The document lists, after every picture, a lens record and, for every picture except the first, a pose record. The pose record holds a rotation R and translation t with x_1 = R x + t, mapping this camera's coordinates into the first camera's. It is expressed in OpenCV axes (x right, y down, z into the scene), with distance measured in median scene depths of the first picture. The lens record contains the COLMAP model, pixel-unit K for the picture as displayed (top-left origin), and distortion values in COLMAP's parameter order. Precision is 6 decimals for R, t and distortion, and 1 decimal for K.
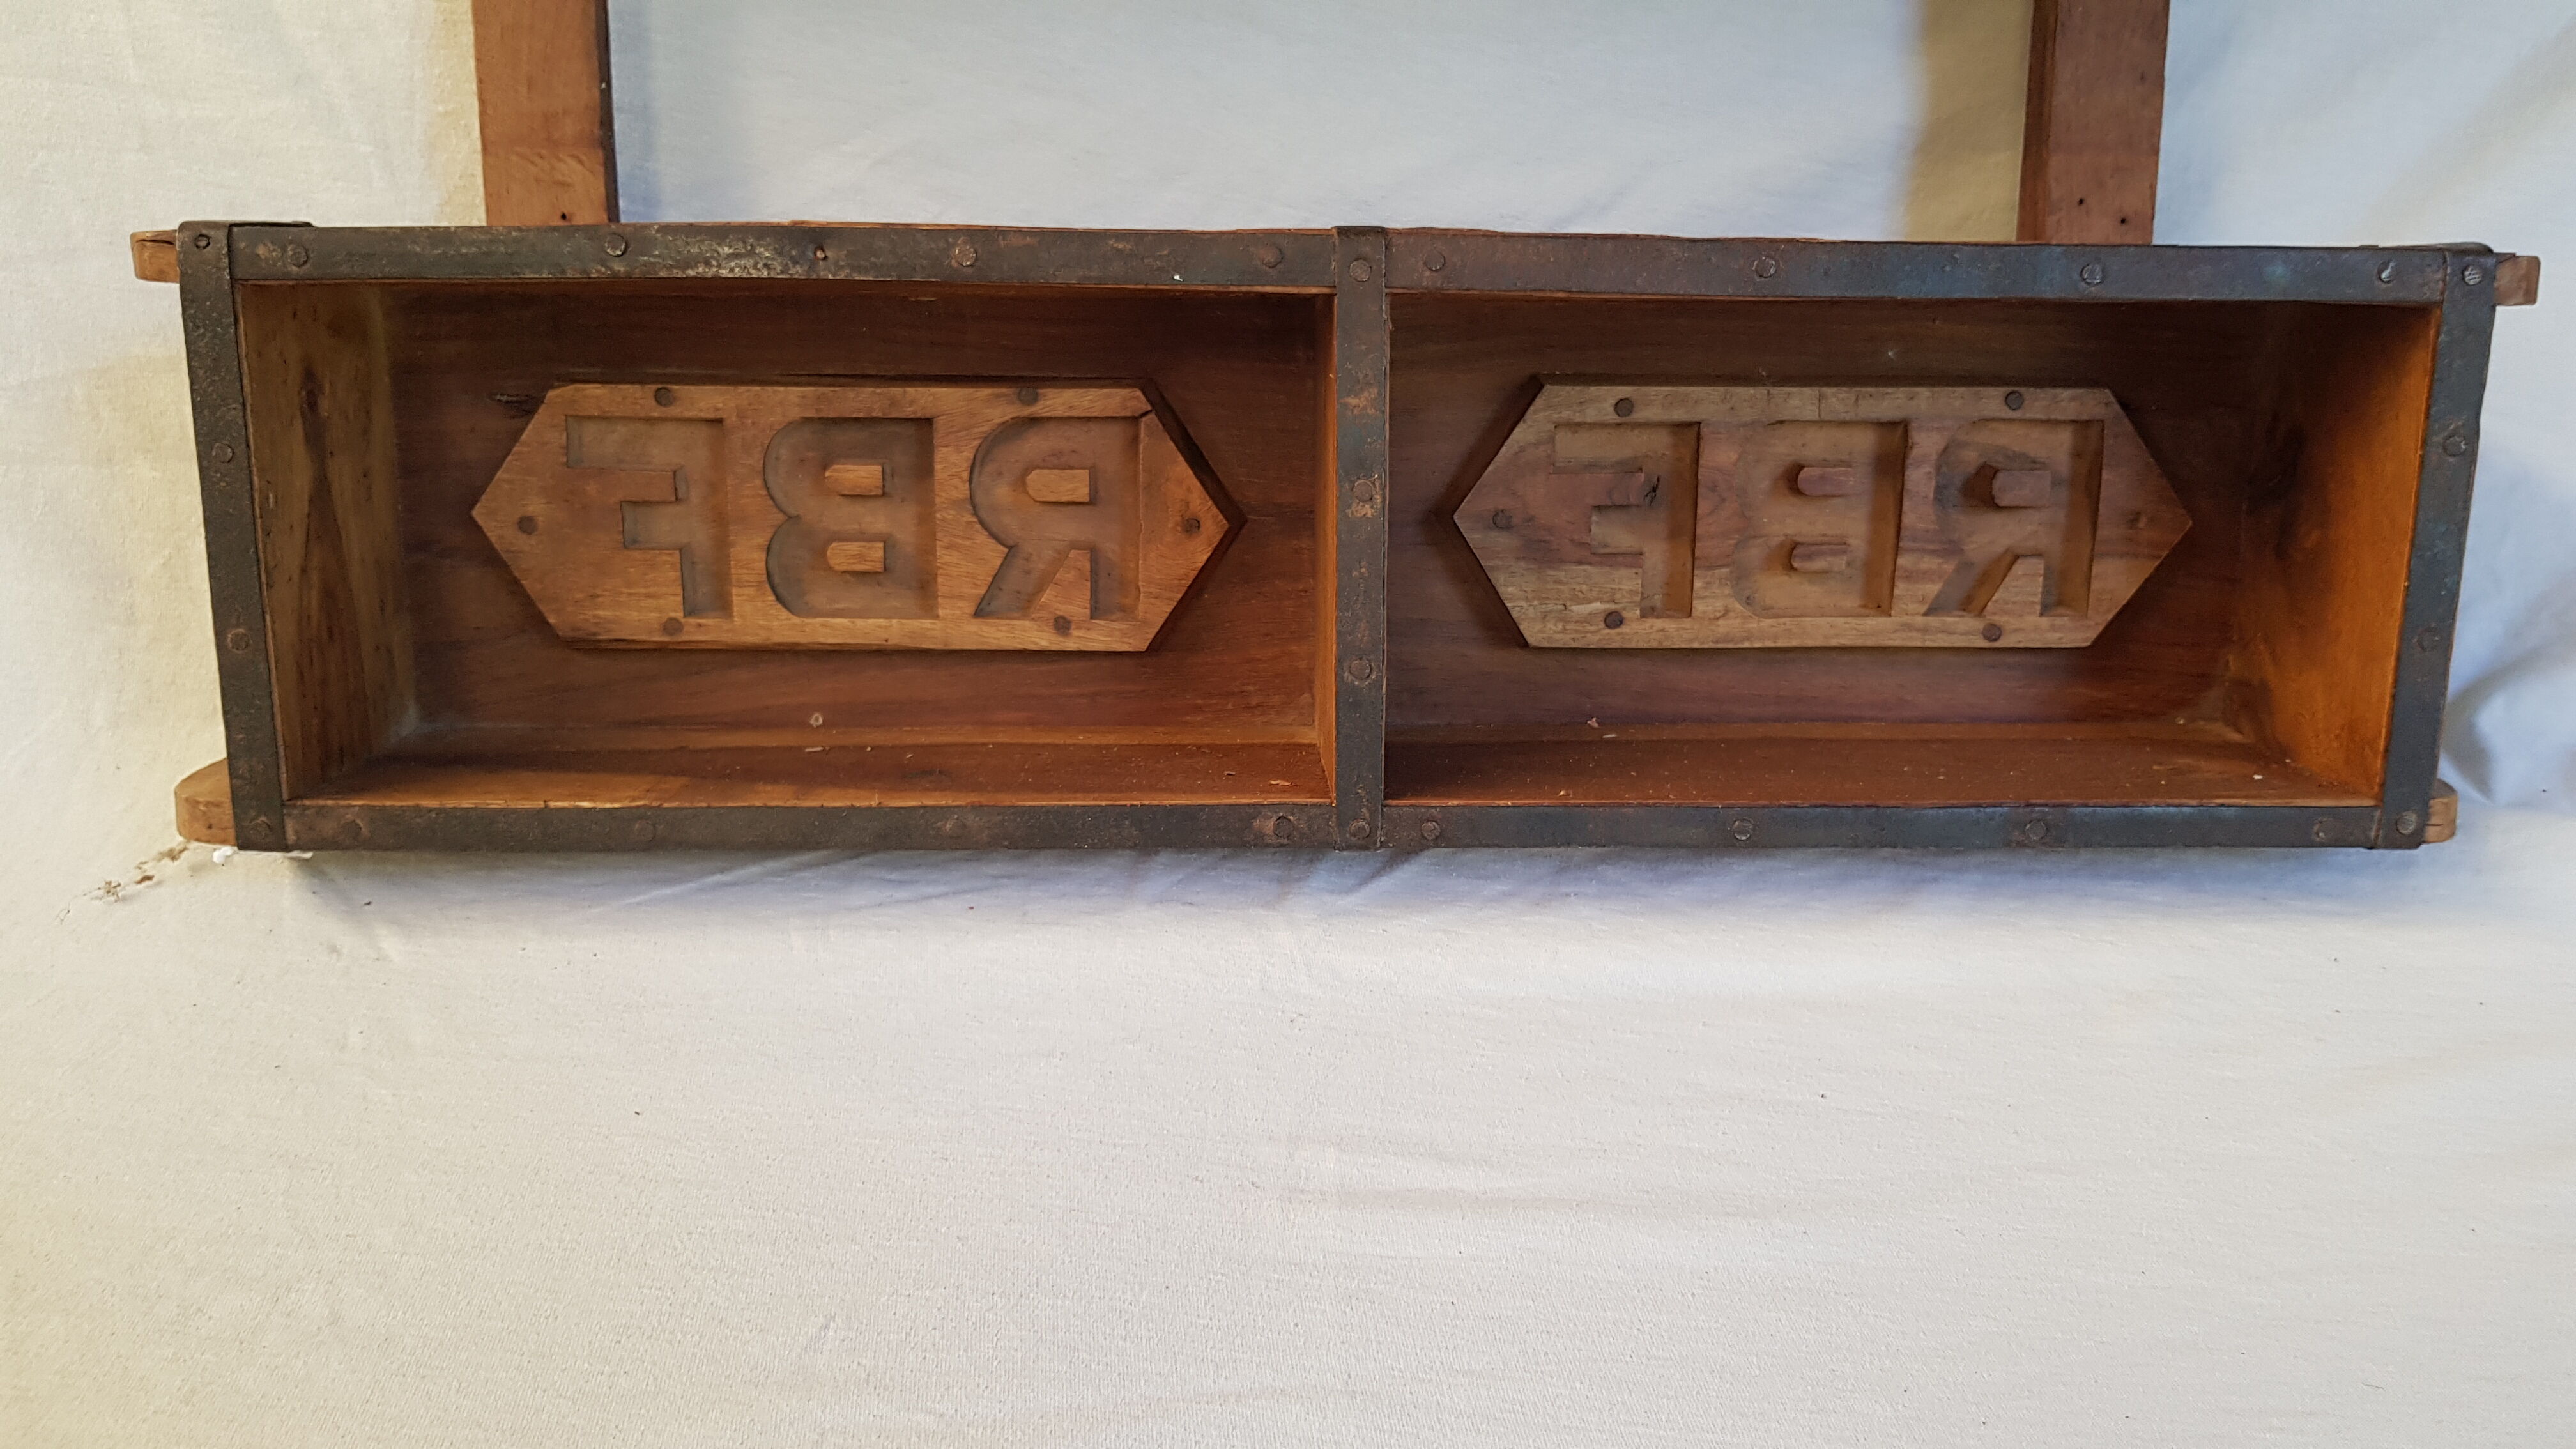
lens RADIAL K [[2048.4, 0, 1286.4], [0, 2048.4, 769.8], [0, 0, 1]] dist [0.028893, -0.058771]
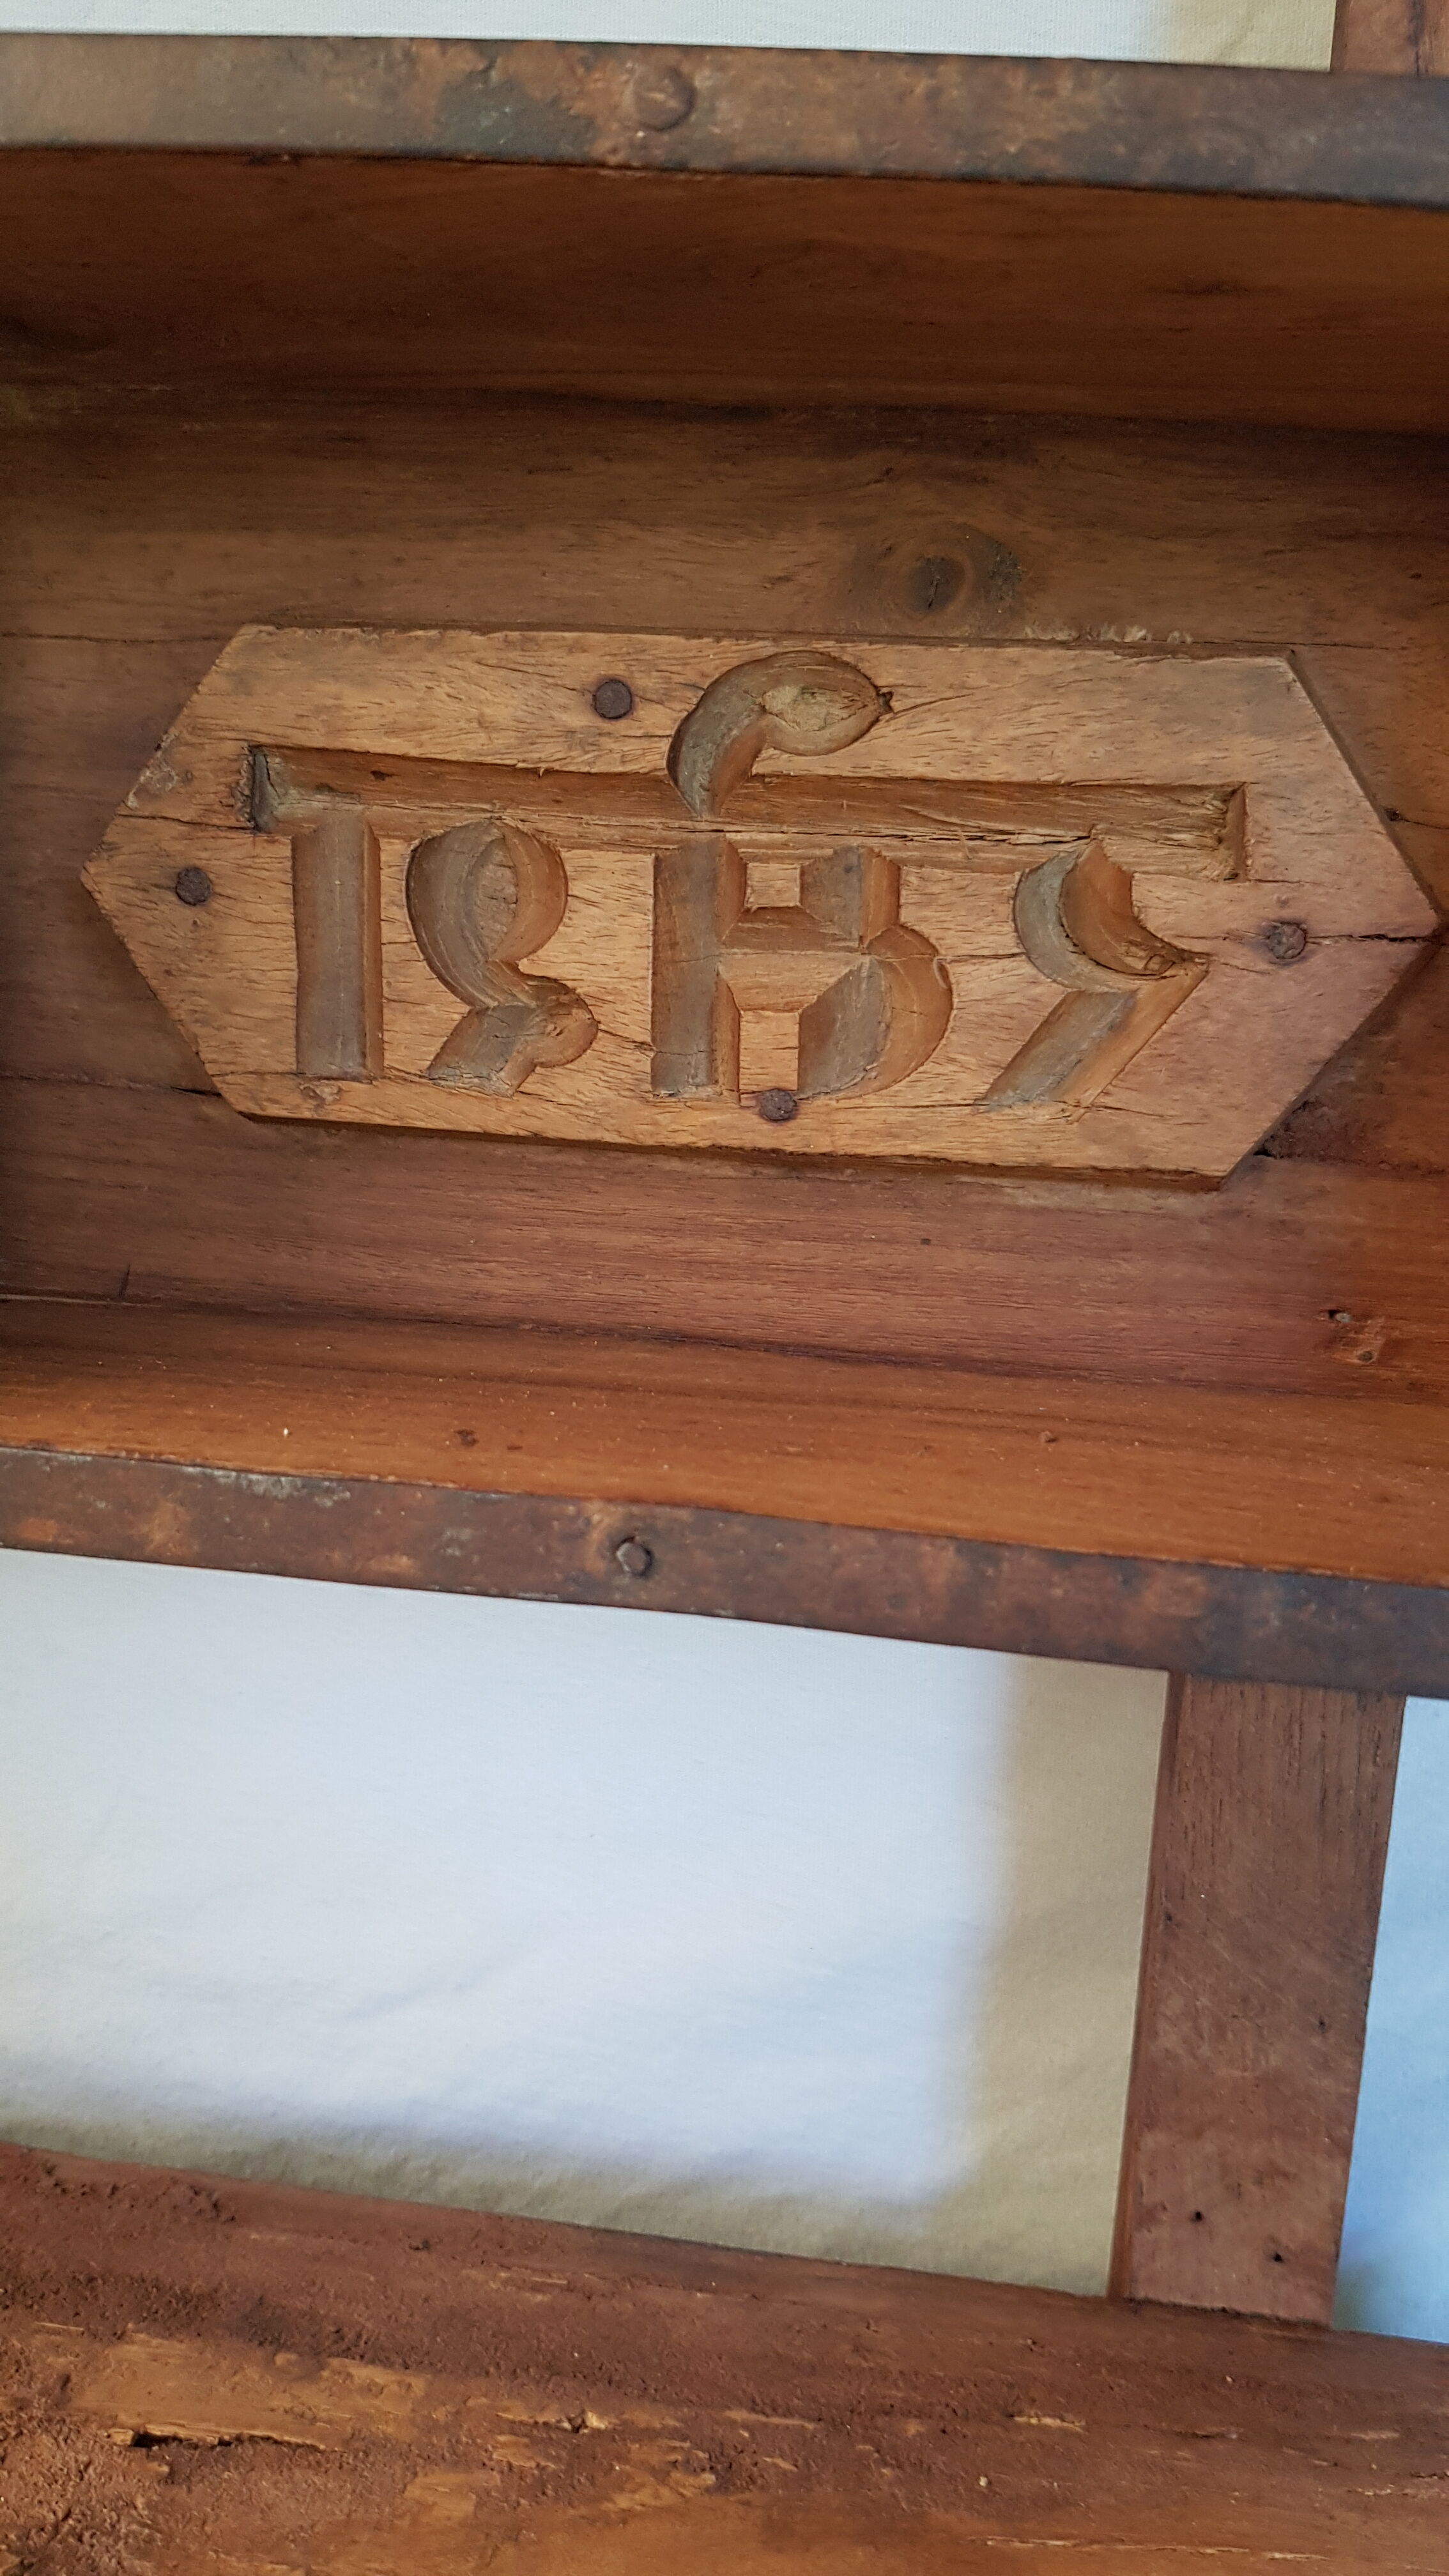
lens RADIAL K [[2048.4, 0, 730.6], [0, 2048.4, 1314.7], [0, 0, 1]] dist [0.028893, -0.058771]
pose [[0.983076, 0.082031, -0.163808, 0.342404], [-0.089753, 0.995148, -0.040299, -0.492485], [0.159708, 0.054319, 0.985669, 0.441469]]
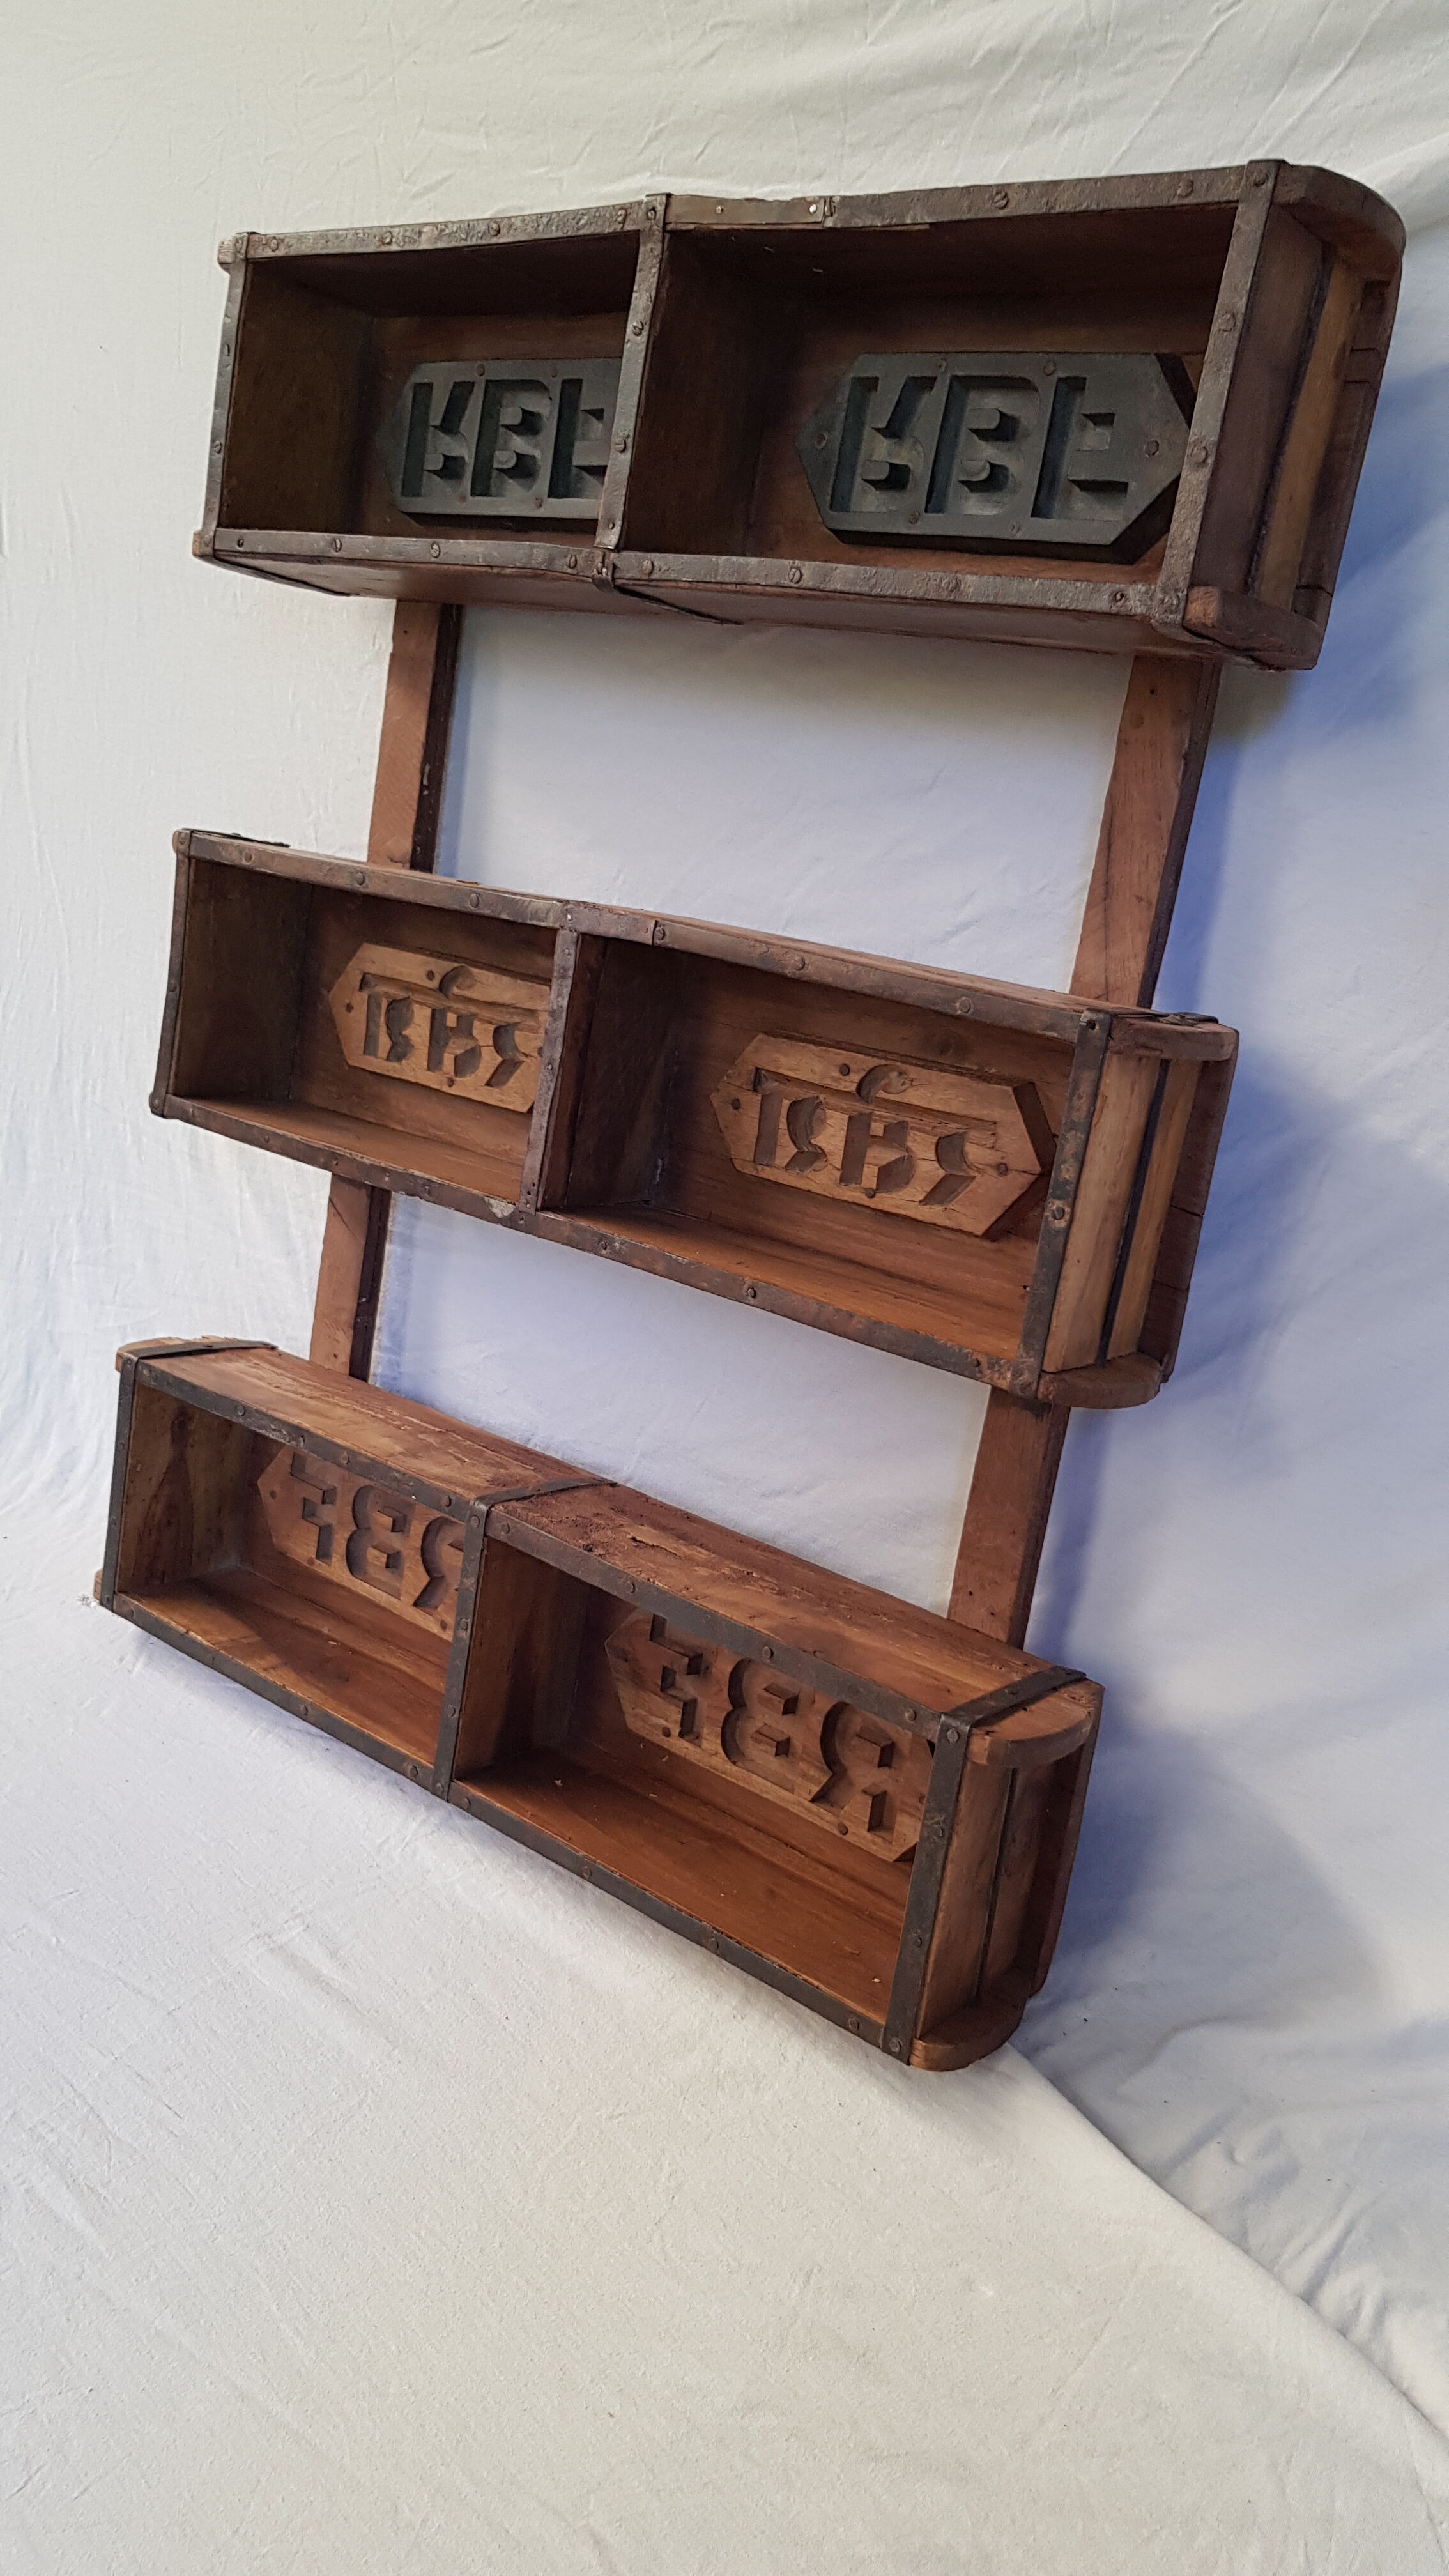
lens RADIAL K [[2048.4, 0, 723.1], [0, 2048.4, 1305.5], [0, 0, 1]] dist [0.028893, -0.058771]
pose [[0.752901, 0.251599, -0.608143, 1.176258], [-0.292287, 0.955742, 0.033546, -0.497374], [0.589668, 0.152495, 0.793118, -0.409363]]
